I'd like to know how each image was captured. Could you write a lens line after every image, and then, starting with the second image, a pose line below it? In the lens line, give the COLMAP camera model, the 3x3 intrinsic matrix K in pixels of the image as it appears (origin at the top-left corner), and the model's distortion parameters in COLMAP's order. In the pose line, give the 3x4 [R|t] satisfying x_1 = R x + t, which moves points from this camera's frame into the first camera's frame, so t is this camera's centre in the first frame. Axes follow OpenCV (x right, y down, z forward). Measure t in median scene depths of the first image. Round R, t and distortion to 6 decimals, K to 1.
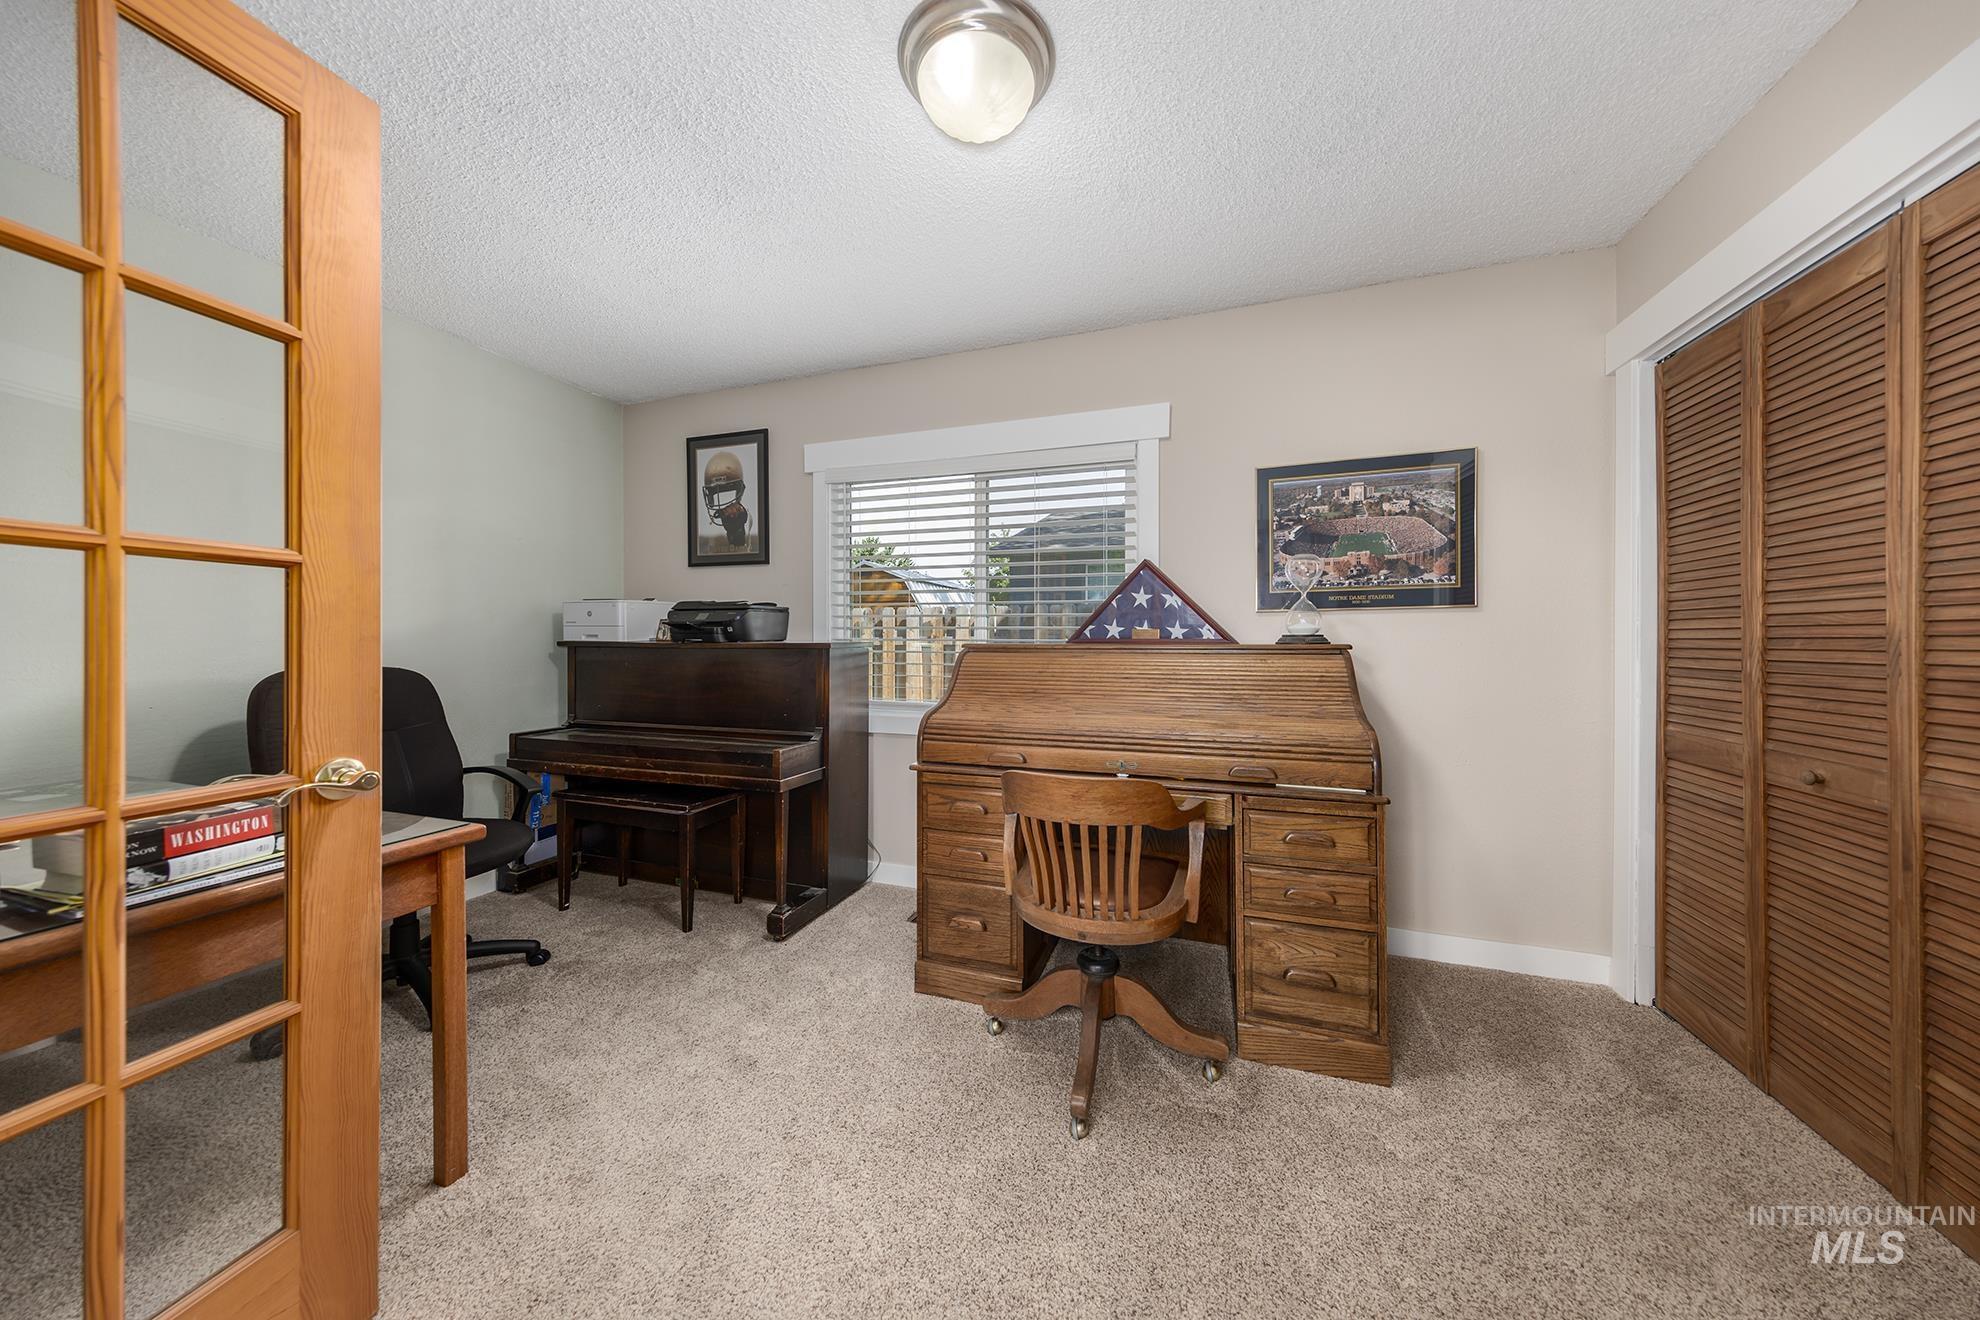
lens RADIAL K [[635.4, 0, 990.3], [0, 635.4, 644.7], [0, 0, 1]] dist [0.001047, 0.000017]
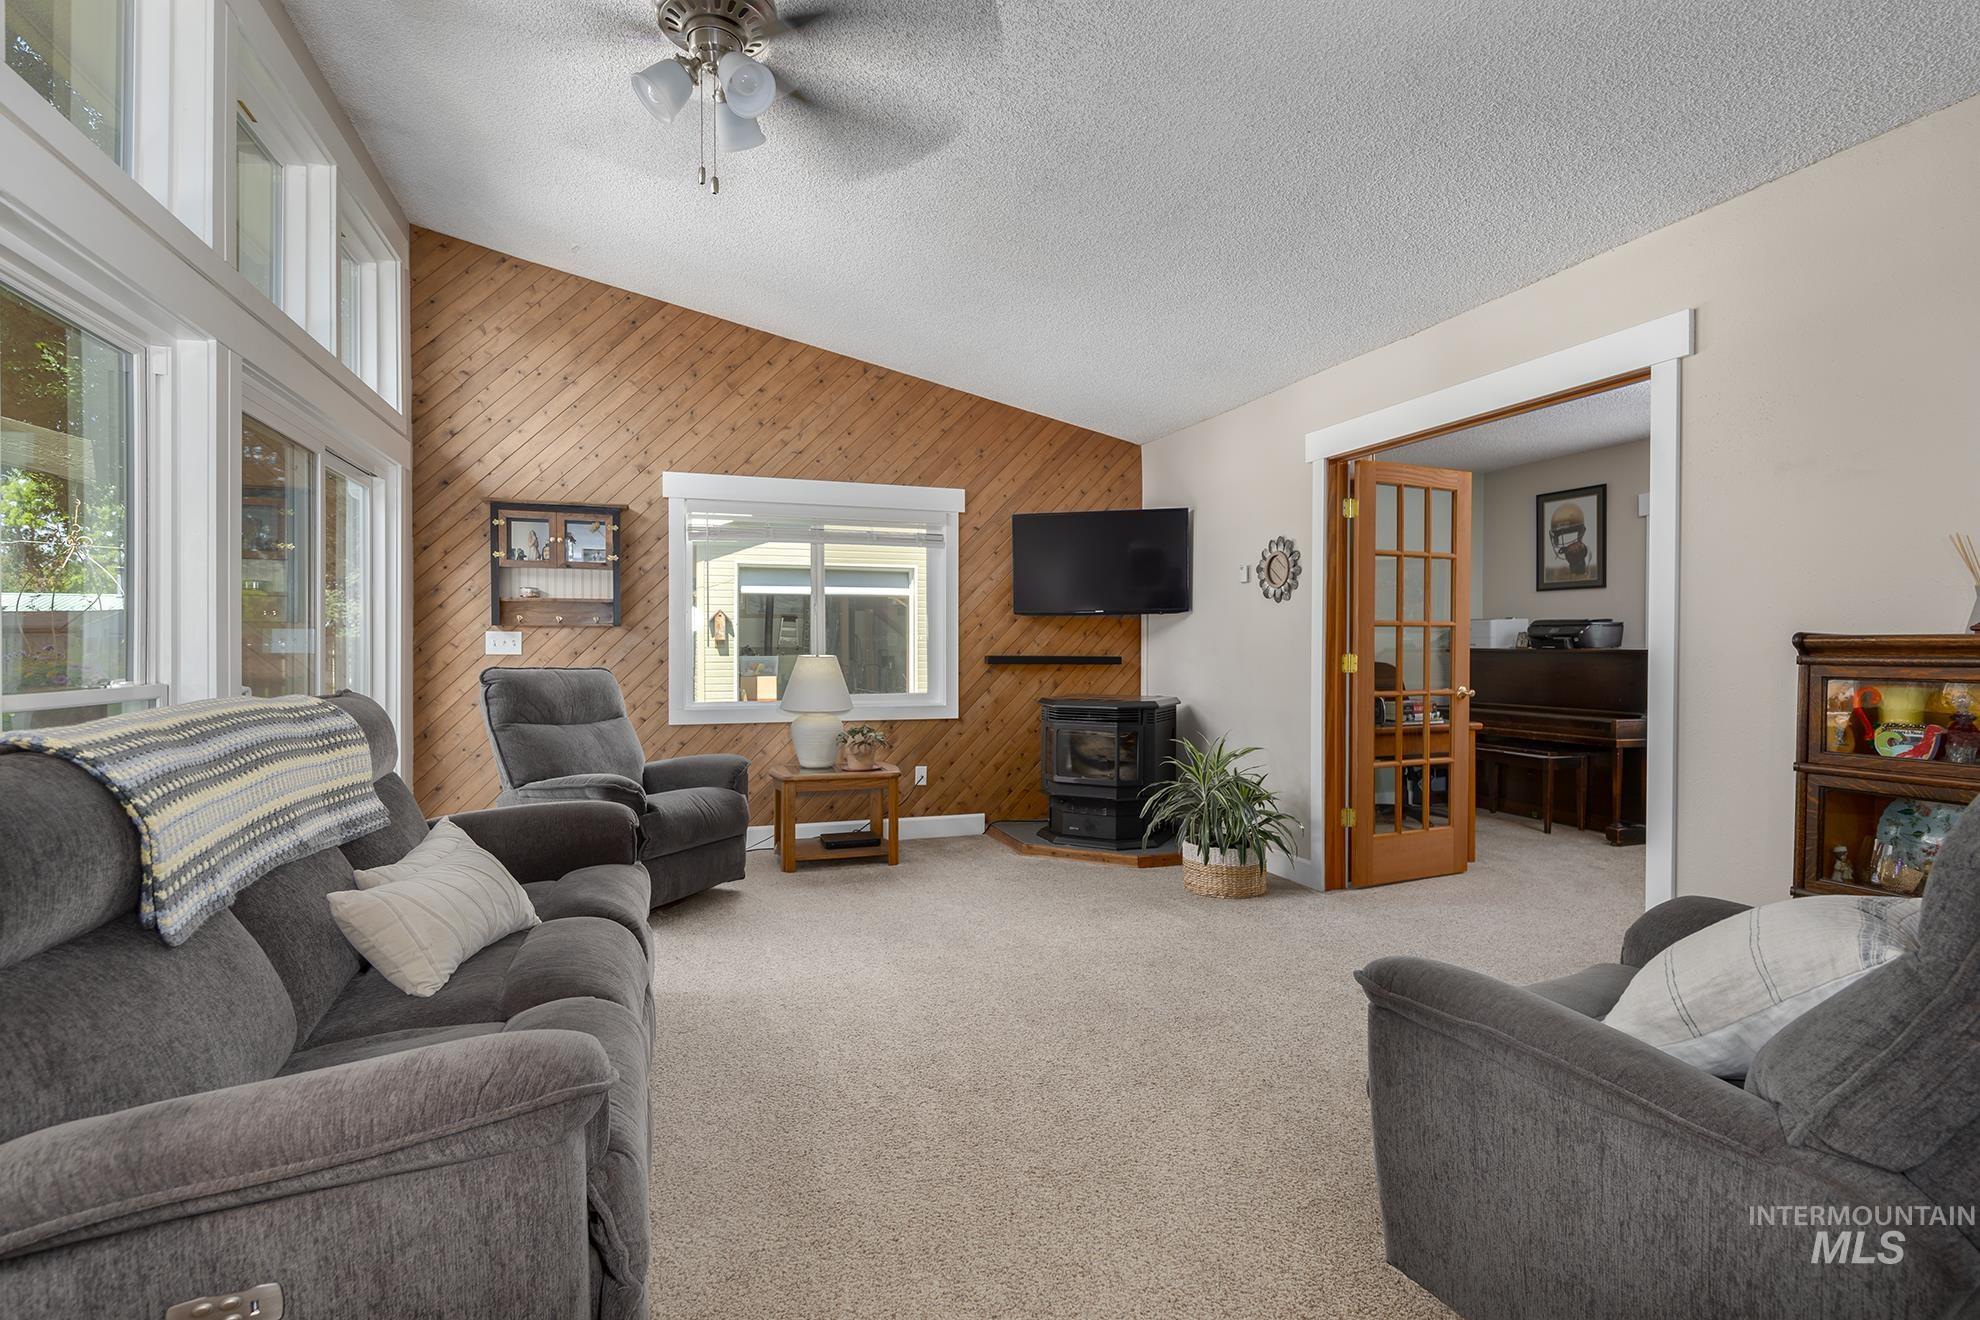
lens RADIAL K [[939.5, 0, 995.9], [0, 939.5, 648.8], [0, 0, 1]] dist [0.012643, -0.000481]
pose [[0.625351, 0.005676, -0.780323, 0.369727], [-0.009132, 0.999958, -0.000045, 0.007427], [0.780290, 0.007154, 0.625377, -1.153033]]
